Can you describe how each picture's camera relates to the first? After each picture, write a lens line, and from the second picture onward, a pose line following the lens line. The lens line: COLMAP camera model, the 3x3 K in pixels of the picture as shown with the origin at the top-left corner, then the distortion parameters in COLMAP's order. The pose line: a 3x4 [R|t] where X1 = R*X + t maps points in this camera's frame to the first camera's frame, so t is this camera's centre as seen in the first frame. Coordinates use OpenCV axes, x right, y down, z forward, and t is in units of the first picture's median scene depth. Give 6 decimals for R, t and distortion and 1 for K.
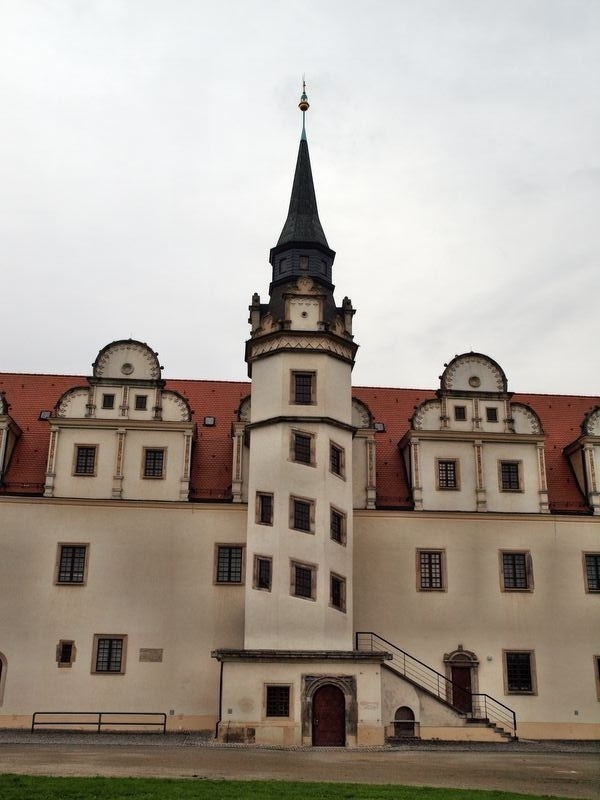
lens RADIAL K [[870.4, 0, 300.0], [0, 870.4, 400.0], [0, 0, 1]] dist [-0.119212, 0.410798]
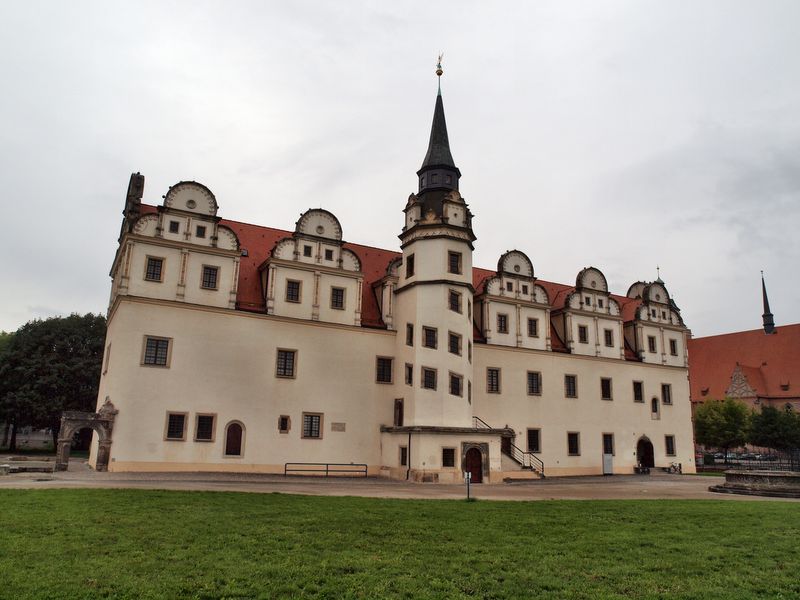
lens RADIAL K [[639.4, 0, 400.0], [0, 639.4, 300.0], [0, 0, 1]] dist [-0.057395, 0.000514]
pose [[0.903385, 0.104366, 0.415937, -0.520811], [-0.147671, 0.986321, 0.073246, -0.018359], [-0.402603, -0.127592, 0.906439, -0.020850]]
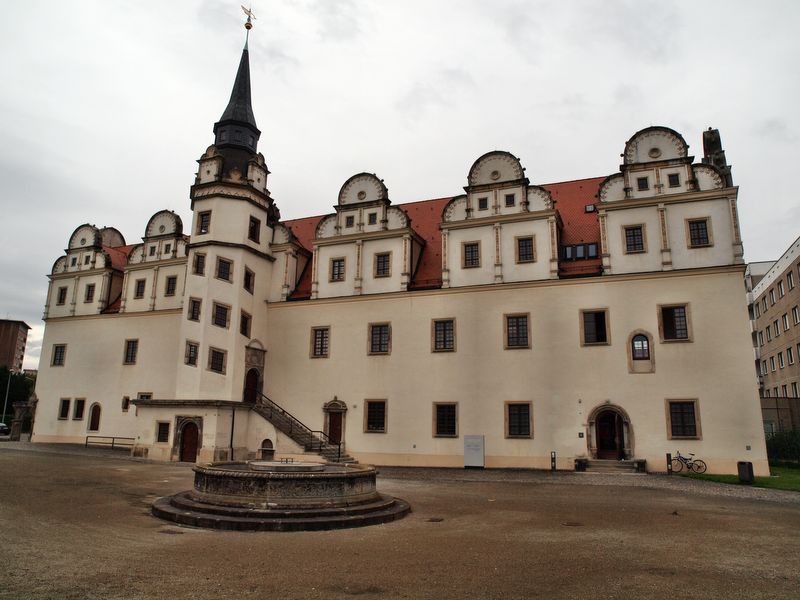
lens RADIAL K [[753.7, 0, 398.0], [0, 753.7, 192.5], [0, 0, 1]] dist [-0.059921, -0.003320]
pose [[0.835123, -0.163841, -0.525096, 0.878664], [0.167391, 0.985032, -0.041129, 0.031933], [0.523975, -0.053548, 0.850049, 0.064789]]
